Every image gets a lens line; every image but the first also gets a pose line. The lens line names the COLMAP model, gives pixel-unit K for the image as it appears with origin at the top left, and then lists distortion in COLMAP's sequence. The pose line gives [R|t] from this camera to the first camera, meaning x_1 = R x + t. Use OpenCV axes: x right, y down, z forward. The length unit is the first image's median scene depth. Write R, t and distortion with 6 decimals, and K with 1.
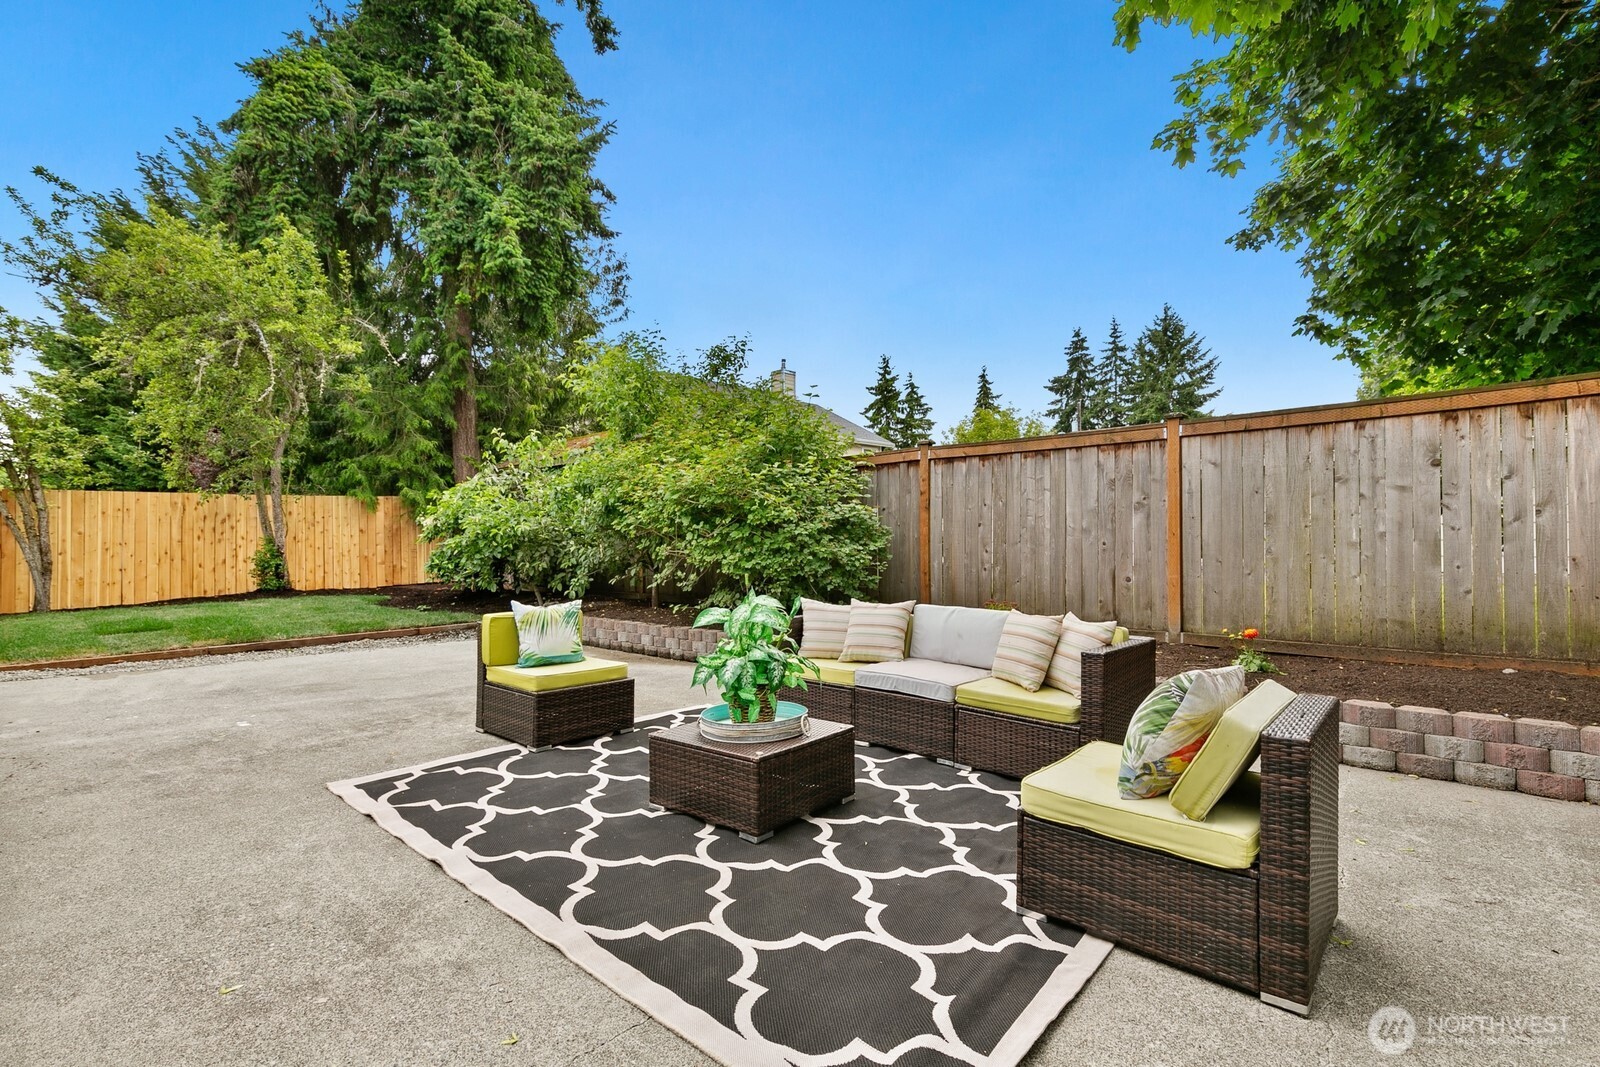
lens RADIAL K [[725.4, 0, 799.7], [0, 725.4, 538.6], [0, 0, 1]] dist [0.001092, 0.000256]
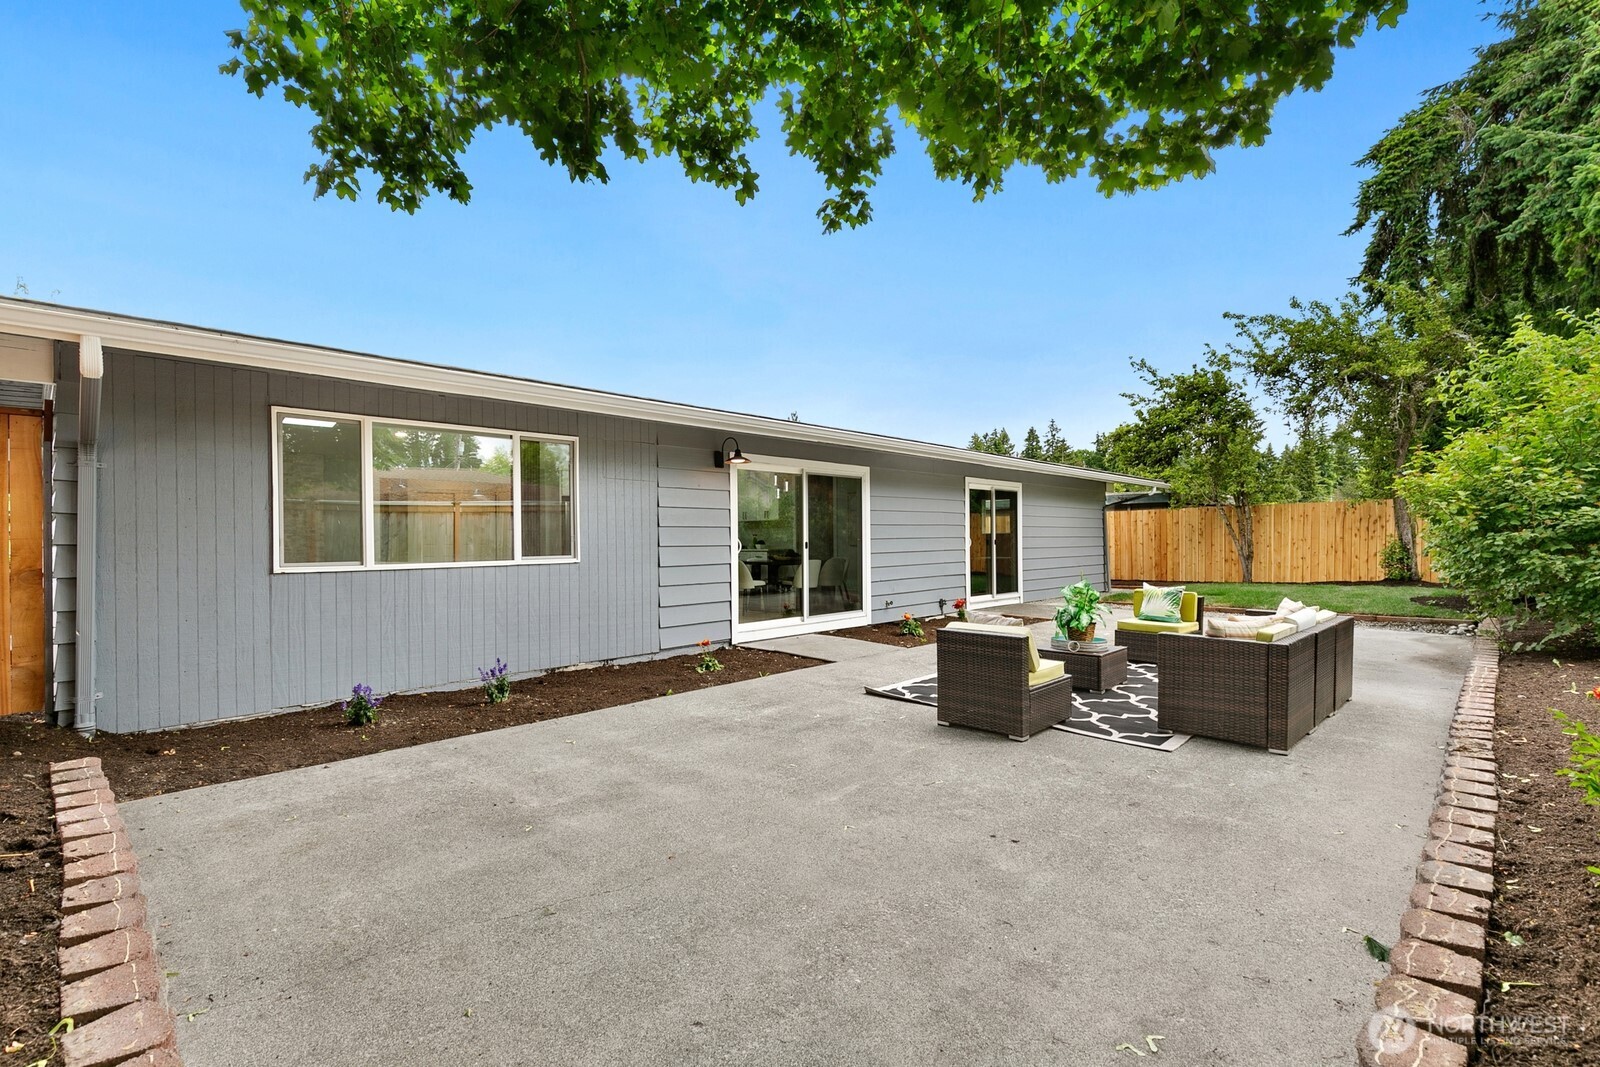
lens RADIAL K [[725.4, 0, 799.7], [0, 725.4, 538.6], [0, 0, 1]] dist [0.001092, 0.000256]
pose [[-0.054891, 0.005423, -0.998478, 0.519374], [0.008563, 0.999951, 0.004961, -0.010388], [0.998456, -0.008278, -0.054935, 0.092831]]
